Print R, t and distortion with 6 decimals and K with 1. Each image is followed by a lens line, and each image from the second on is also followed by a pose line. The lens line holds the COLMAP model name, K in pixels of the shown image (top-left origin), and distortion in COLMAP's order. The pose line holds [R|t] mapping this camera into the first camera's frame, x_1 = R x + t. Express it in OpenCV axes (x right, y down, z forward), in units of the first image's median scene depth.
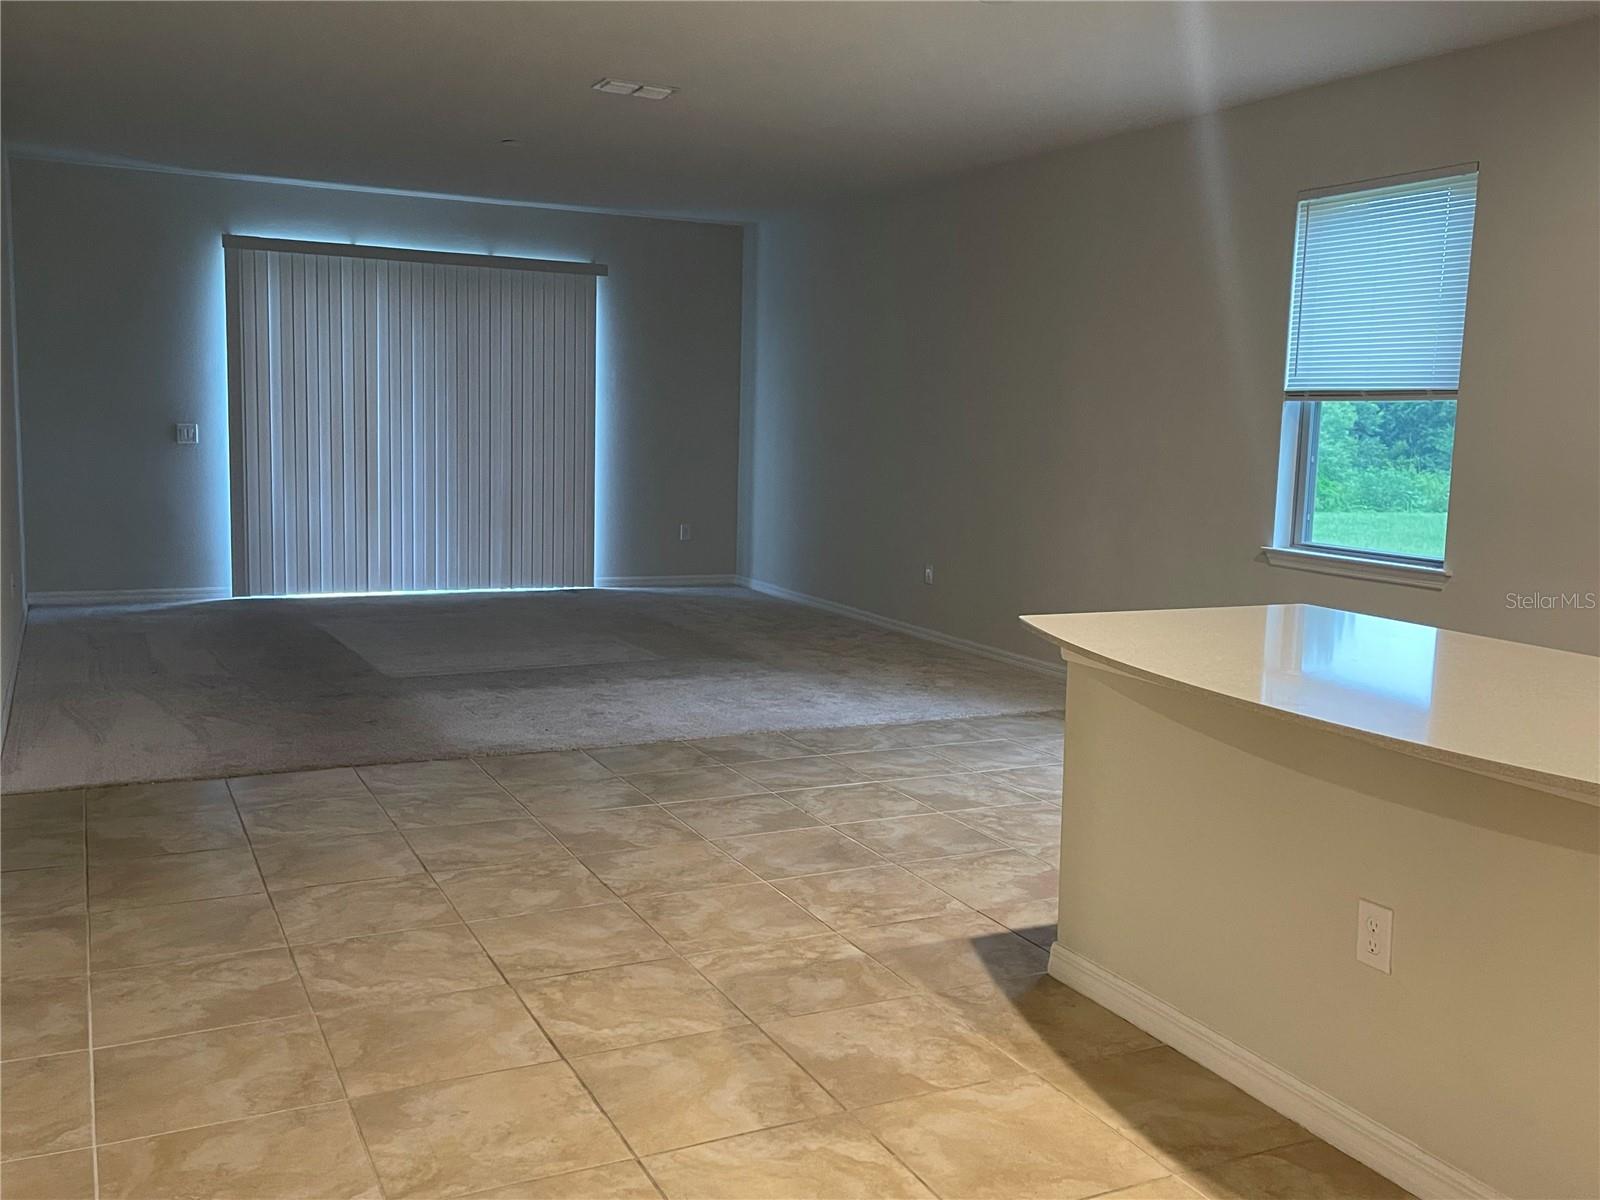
lens RADIAL K [[1434.5, 0, 799.6], [0, 1434.5, 599.9], [0, 0, 1]] dist [0.054907, -0.061184]
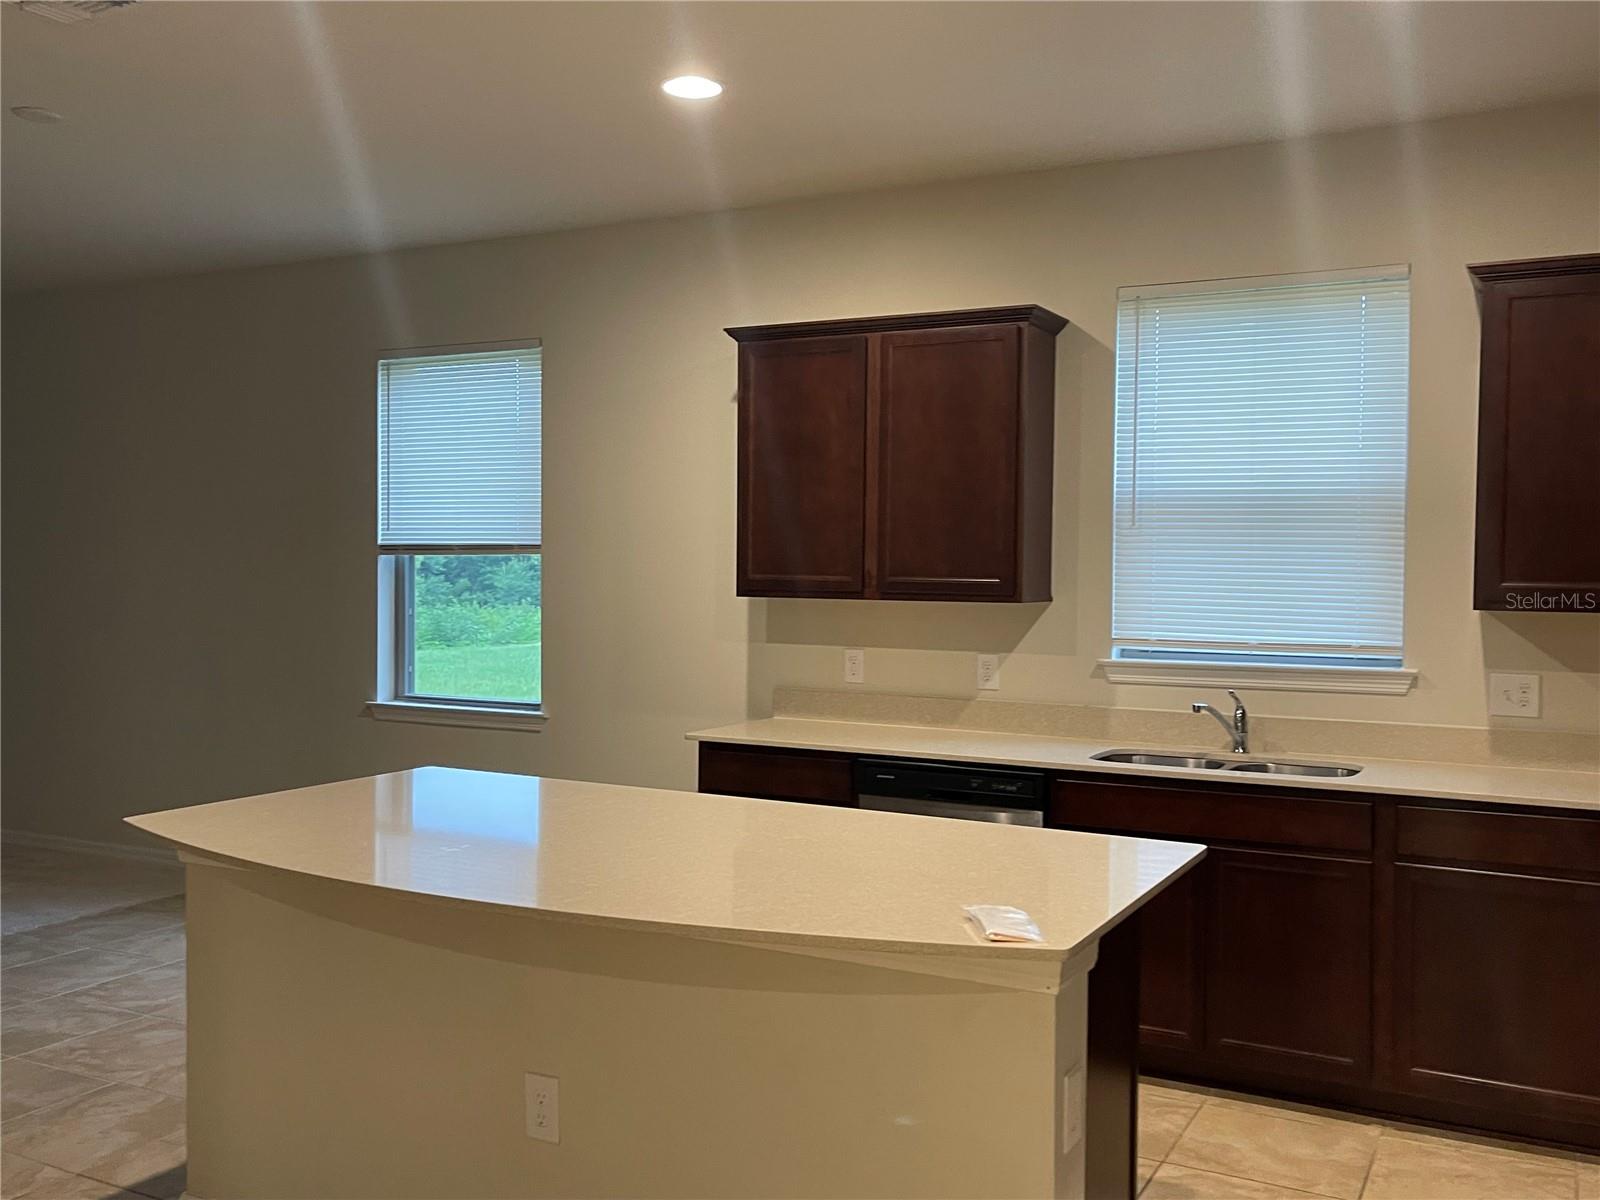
lens RADIAL K [[1434.5, 0, 800.4], [0, 1434.5, 598.0], [0, 0, 1]] dist [0.054907, -0.061184]
pose [[0.811067, -0.032221, 0.584066, -0.011704], [0.088794, 0.993693, -0.068485, -0.014130], [-0.578175, 0.107407, 0.808812, 0.027148]]
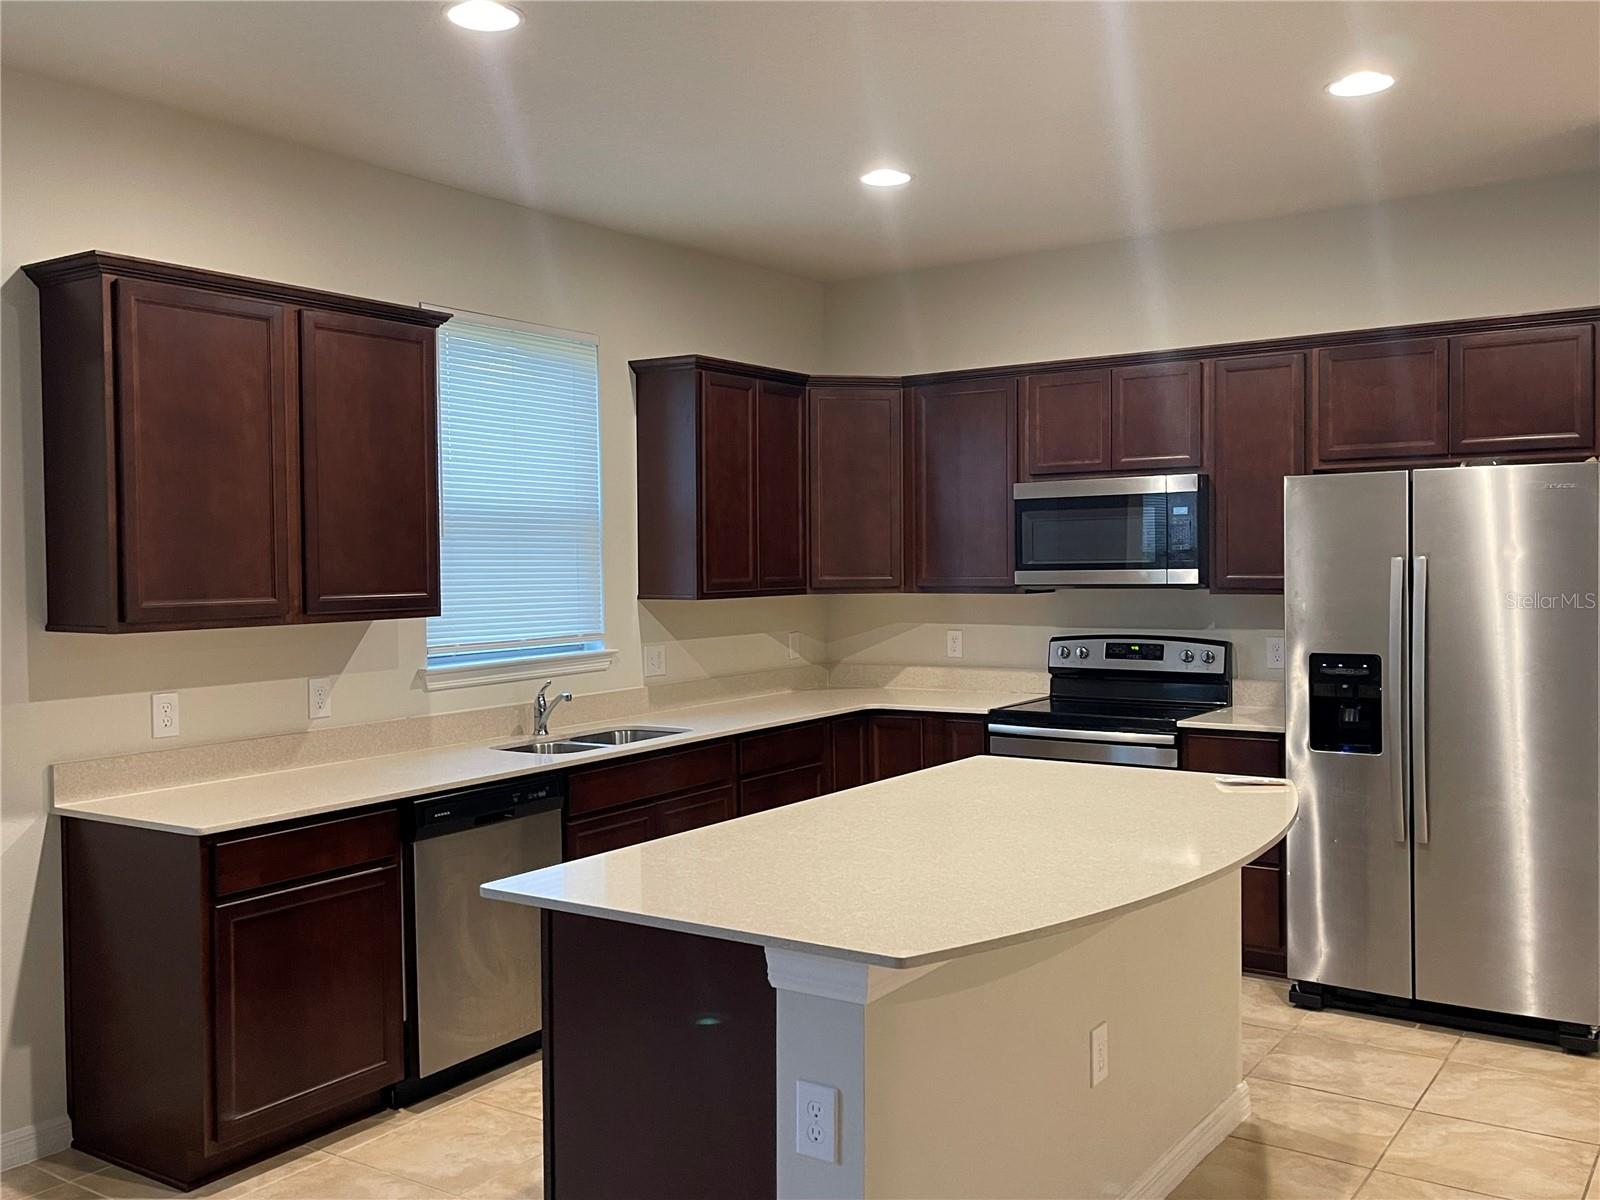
lens RADIAL K [[1434.5, 0, 797.6], [0, 1434.5, 596.6], [0, 0, 1]] dist [0.054907, -0.061184]
pose [[-0.503943, -0.047804, 0.862413, -0.208233], [0.110472, 0.986700, 0.119247, -0.132712], [-0.856643, 0.155366, -0.491960, 0.788125]]
